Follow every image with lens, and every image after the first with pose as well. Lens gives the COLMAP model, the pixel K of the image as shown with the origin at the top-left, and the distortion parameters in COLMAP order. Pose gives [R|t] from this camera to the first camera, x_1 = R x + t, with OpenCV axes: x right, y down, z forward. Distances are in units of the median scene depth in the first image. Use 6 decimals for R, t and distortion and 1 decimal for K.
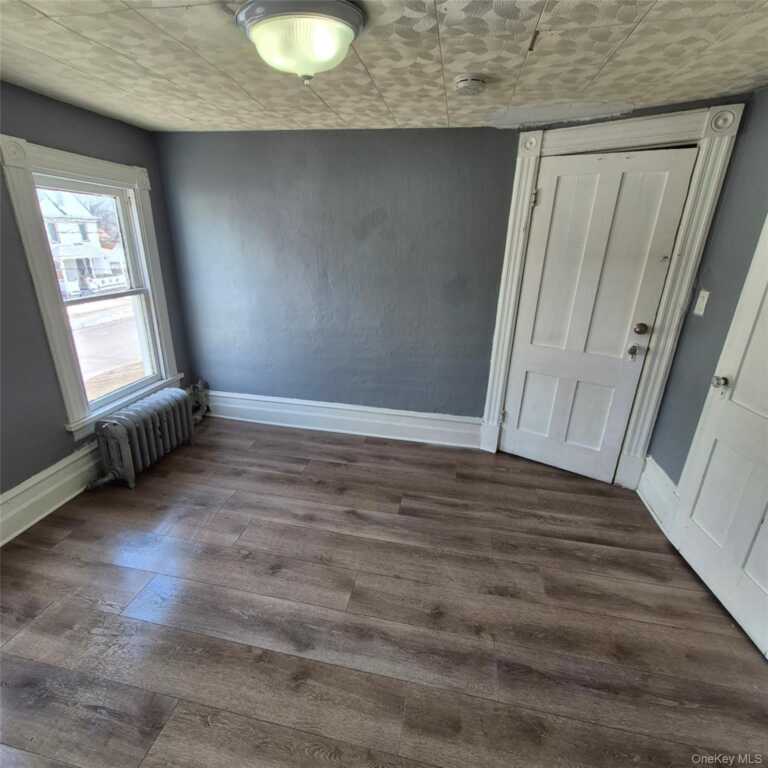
lens RADIAL K [[401.6, 0, 375.6], [0, 401.6, 384.3], [0, 0, 1]] dist [0.006507, -0.002148]
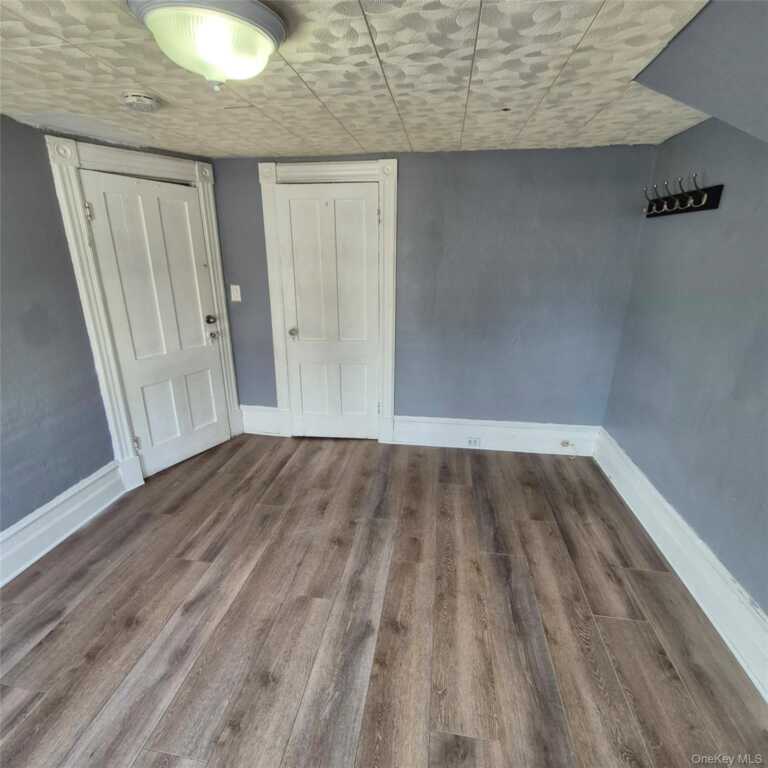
lens RADIAL K [[401.6, 0, 373.5], [0, 401.6, 381.4], [0, 0, 1]] dist [0.006507, -0.002148]
pose [[-0.031703, -0.328880, 0.943839, -0.704089], [0.345968, 0.882328, 0.319067, -0.203322], [-0.937711, 0.336654, 0.085810, 0.476016]]
